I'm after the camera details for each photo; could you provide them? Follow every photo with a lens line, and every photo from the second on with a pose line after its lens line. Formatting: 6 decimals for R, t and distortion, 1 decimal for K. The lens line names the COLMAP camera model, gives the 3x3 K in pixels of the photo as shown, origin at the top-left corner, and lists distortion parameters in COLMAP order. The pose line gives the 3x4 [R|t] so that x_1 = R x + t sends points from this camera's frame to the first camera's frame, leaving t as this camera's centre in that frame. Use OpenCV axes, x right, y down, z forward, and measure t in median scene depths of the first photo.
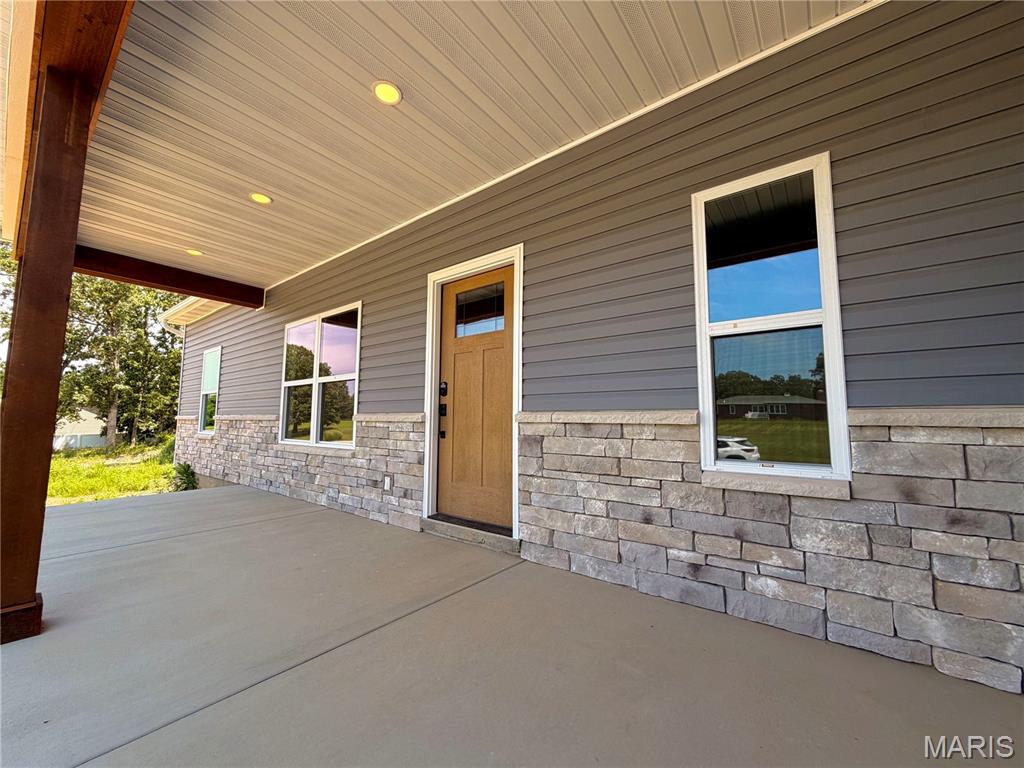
lens RADIAL K [[407.8, 0, 510.3], [0, 407.8, 383.5], [0, 0, 1]] dist [-0.000742, 0.000961]
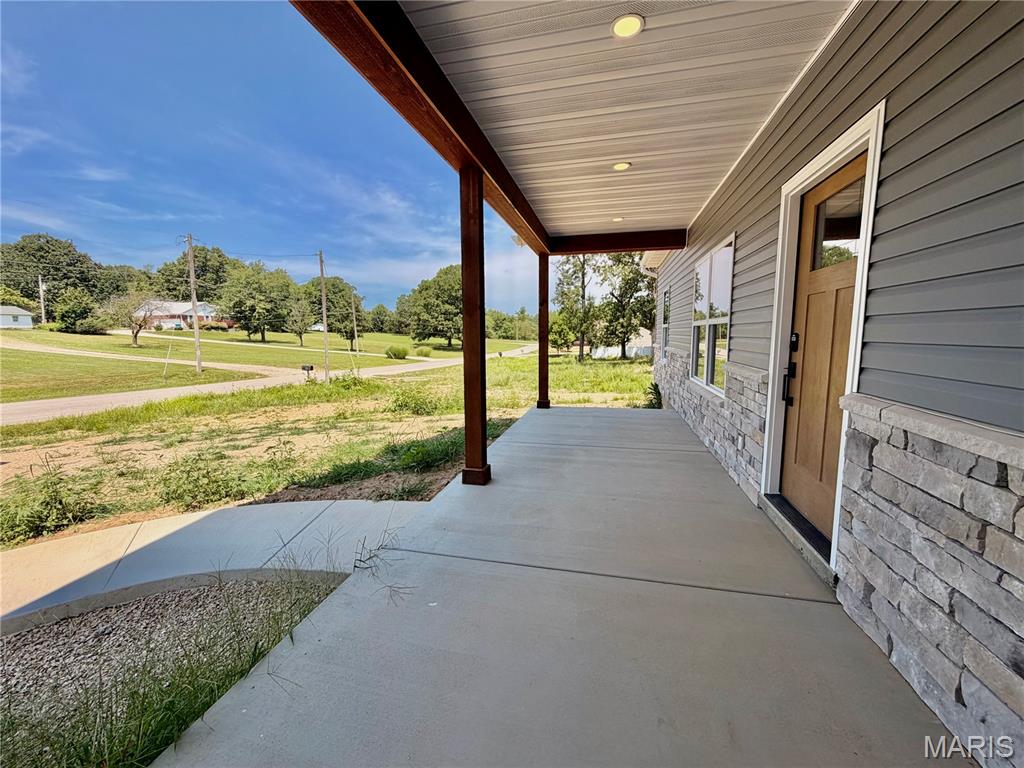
lens RADIAL K [[407.8, 0, 511.4], [0, 407.8, 383.2], [0, 0, 1]] dist [-0.000742, 0.000961]
pose [[0.419678, 0.101667, -0.901961, 0.314347], [0.091905, 0.983841, 0.153659, -0.078850], [0.903008, -0.147382, 0.403552, 0.209244]]
